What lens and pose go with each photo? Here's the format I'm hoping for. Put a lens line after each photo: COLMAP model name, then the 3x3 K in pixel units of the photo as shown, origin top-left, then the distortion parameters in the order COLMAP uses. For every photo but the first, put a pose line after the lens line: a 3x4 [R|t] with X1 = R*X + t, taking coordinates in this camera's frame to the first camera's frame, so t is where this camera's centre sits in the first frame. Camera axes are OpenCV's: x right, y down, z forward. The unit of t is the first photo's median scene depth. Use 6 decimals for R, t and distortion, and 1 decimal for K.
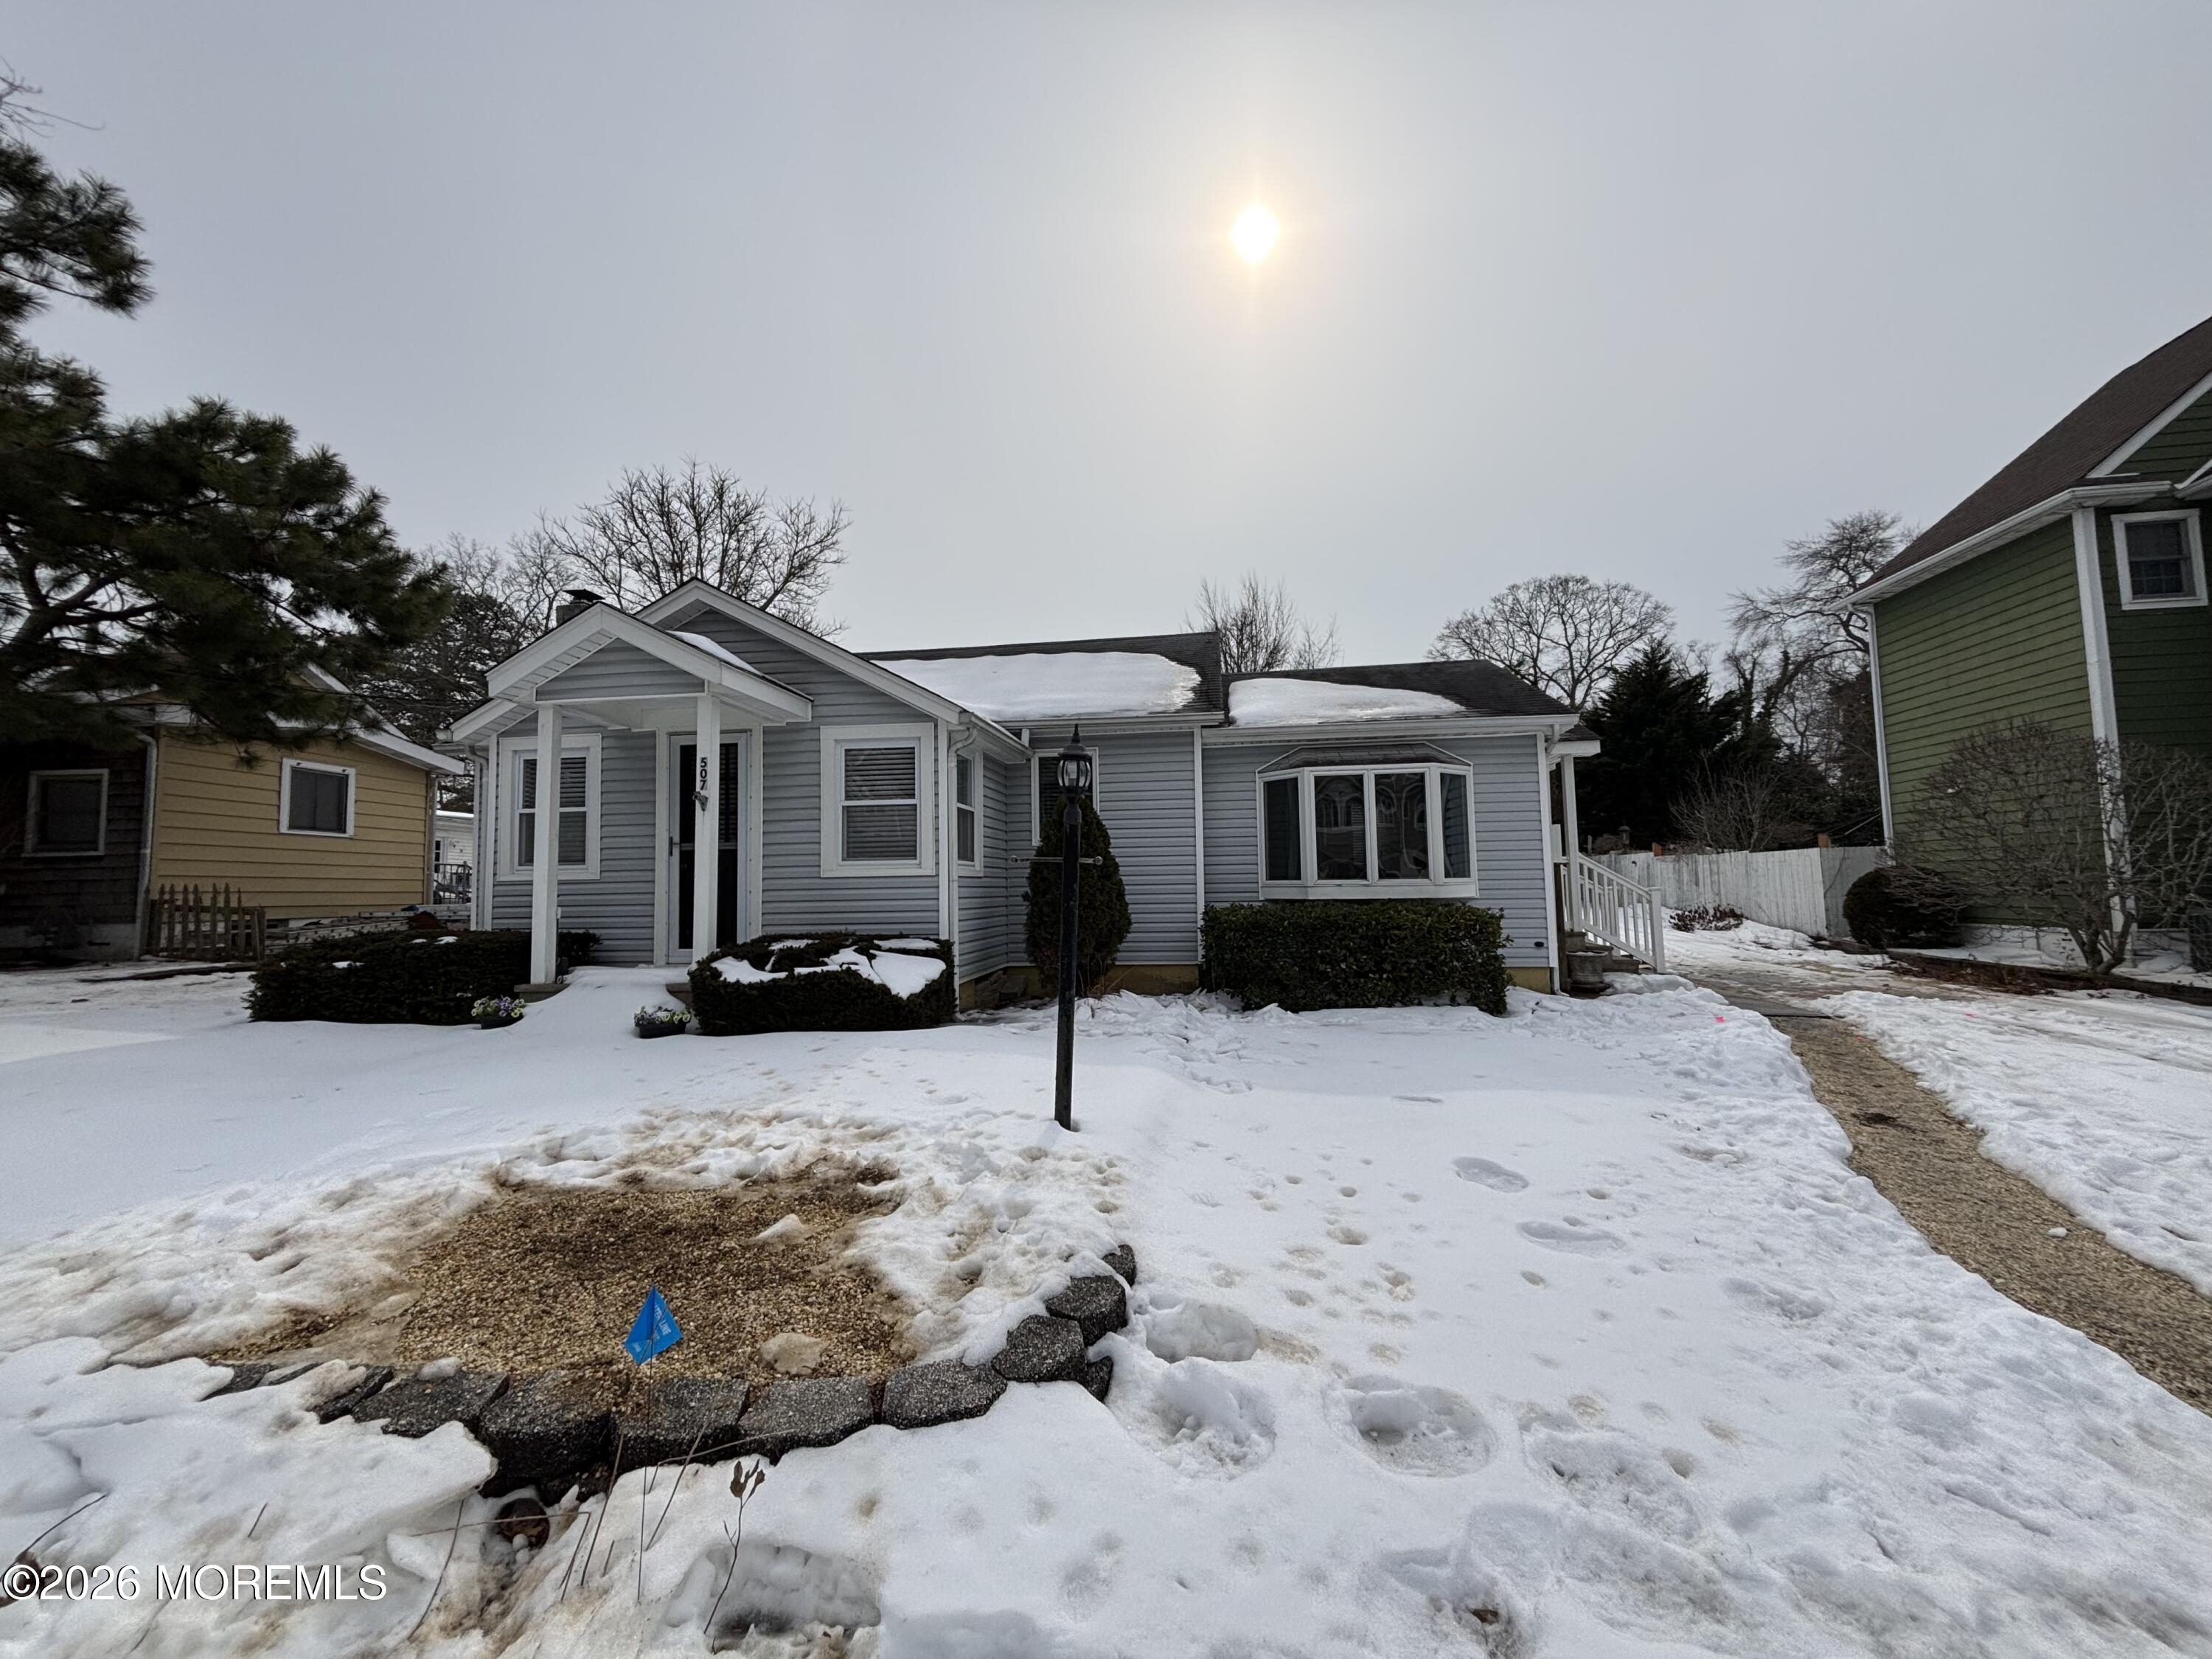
lens RADIAL K [[892.5, 0, 1108.0], [0, 892.5, 824.1], [0, 0, 1]] dist [-0.001327, -0.000914]
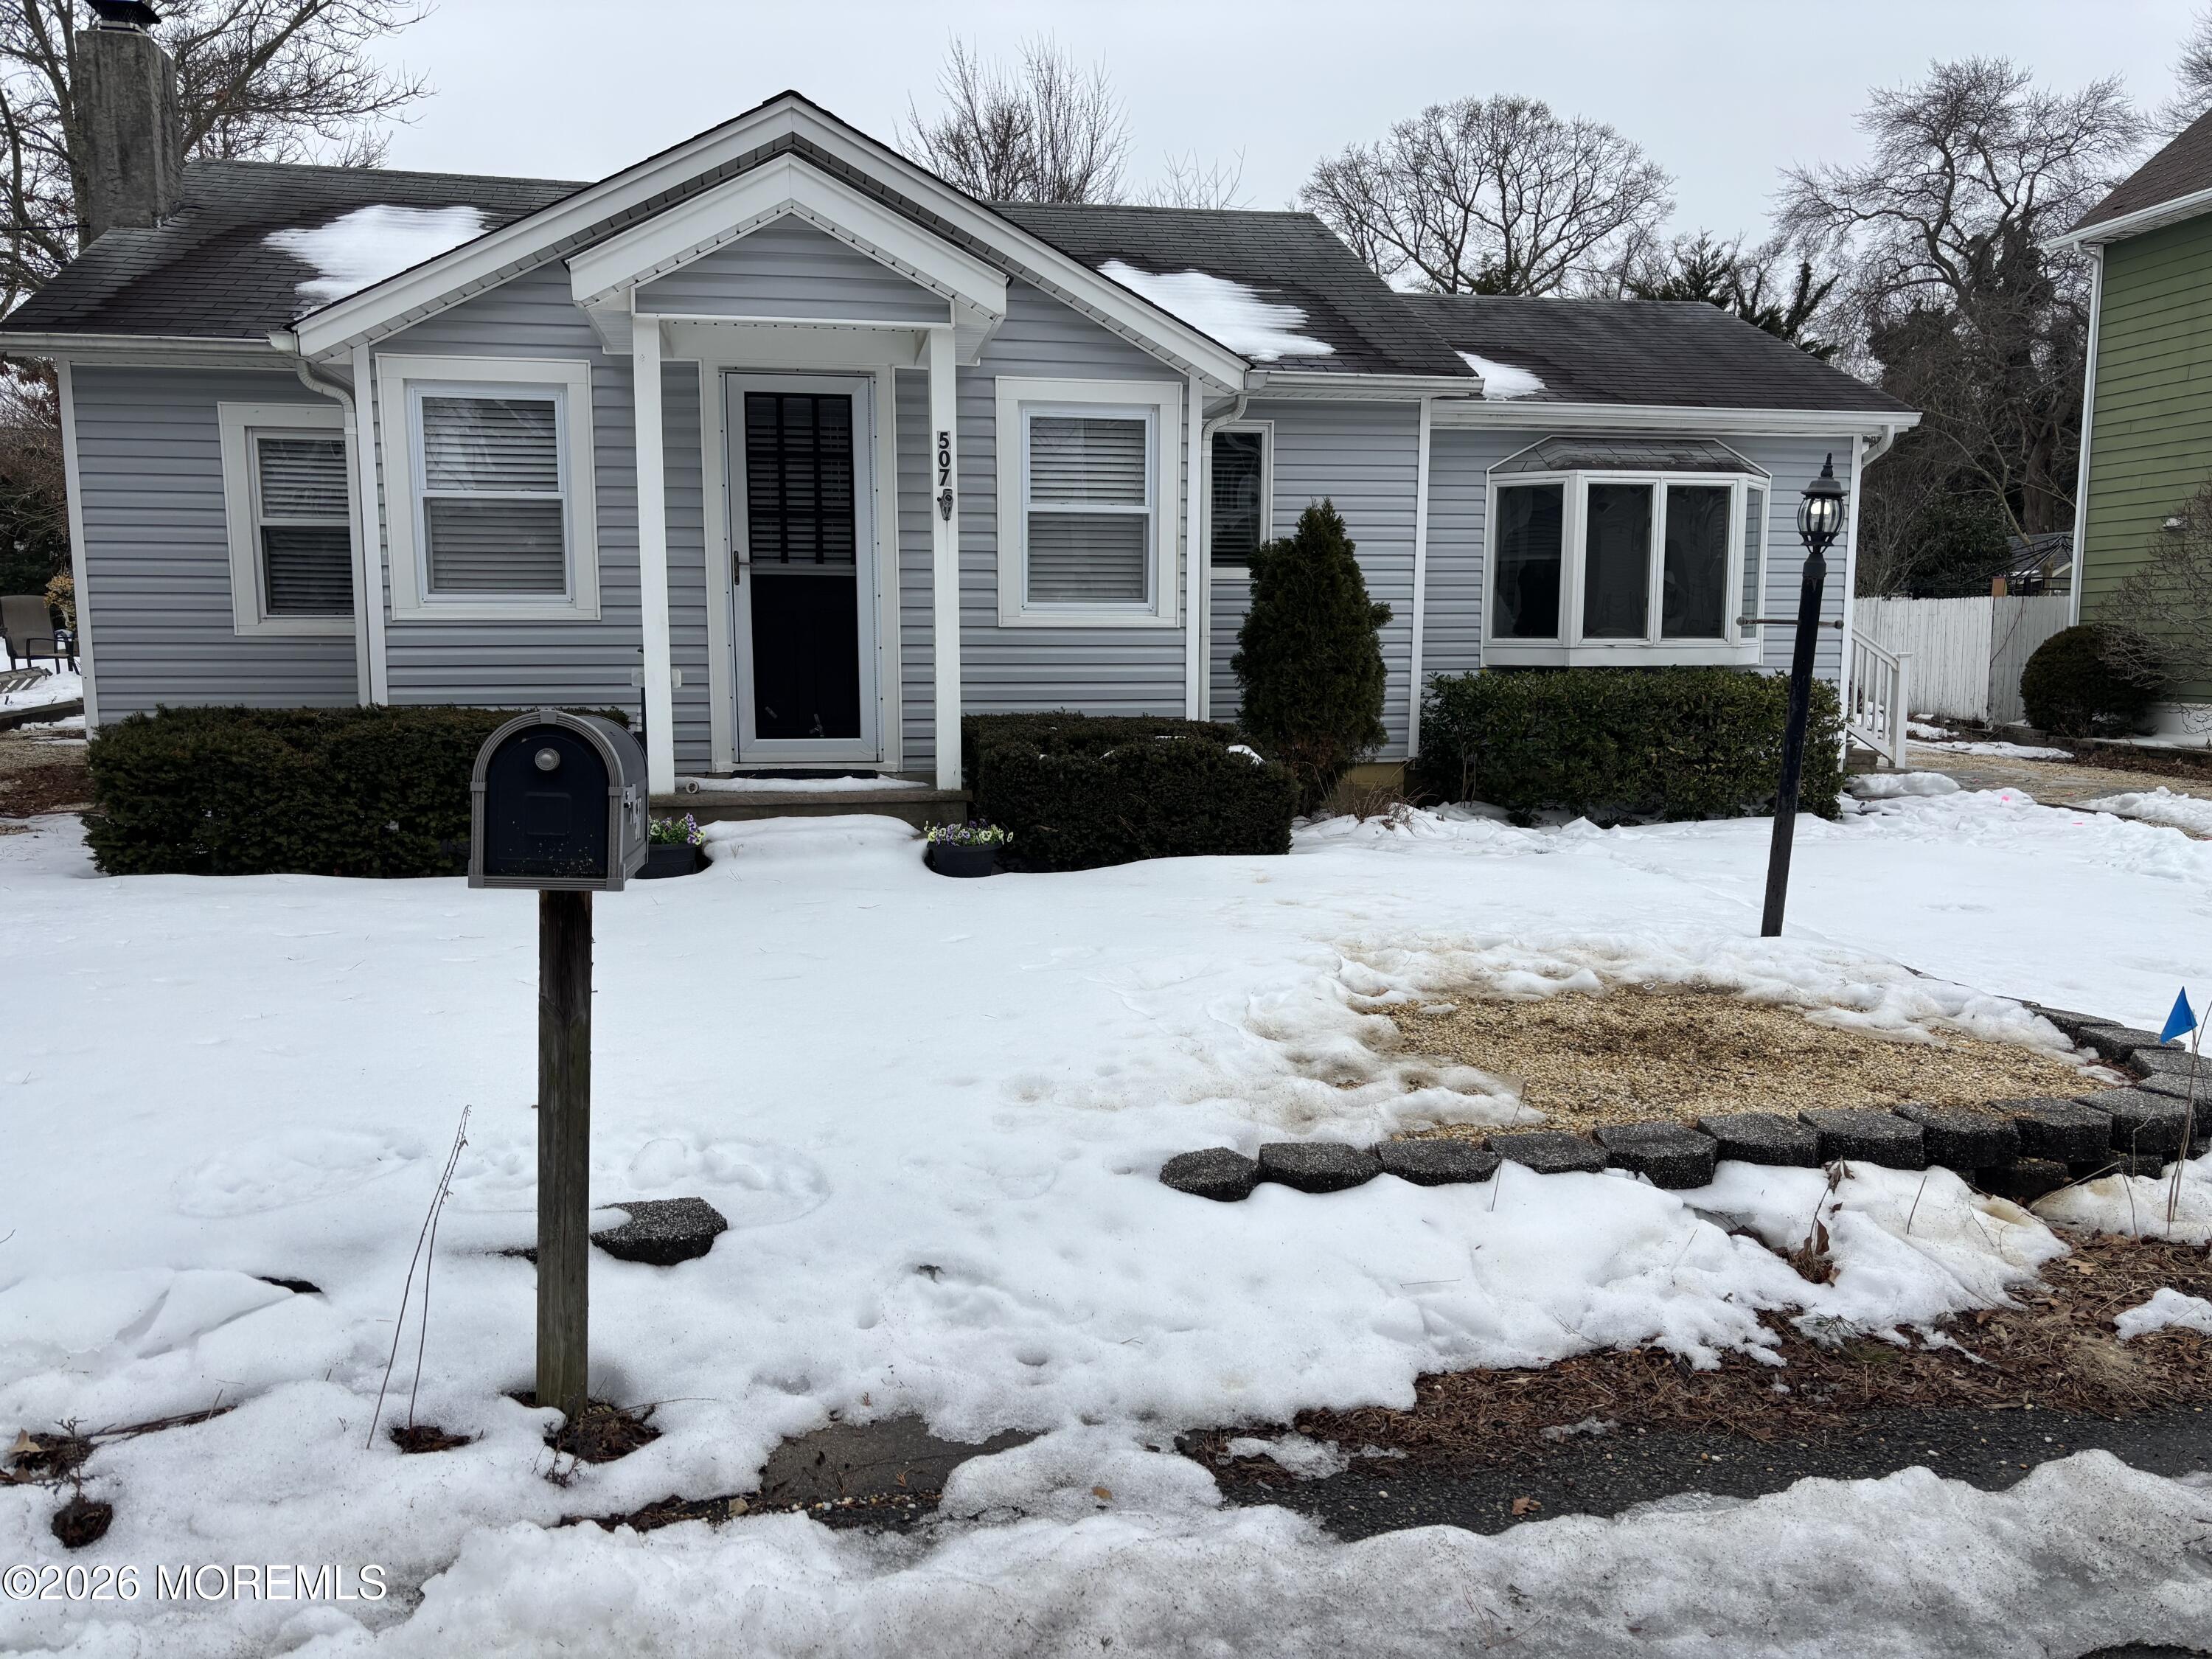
lens RADIAL K [[1675.2, 0, 1115.3], [0, 1675.2, 838.1], [0, 0, 1]] dist [0.039831, -0.031525]
pose [[0.950008, -0.022711, 0.311398, -0.514417], [-0.036677, 0.982328, 0.183537, -0.010722], [-0.310063, -0.185783, 0.932387, -0.131774]]
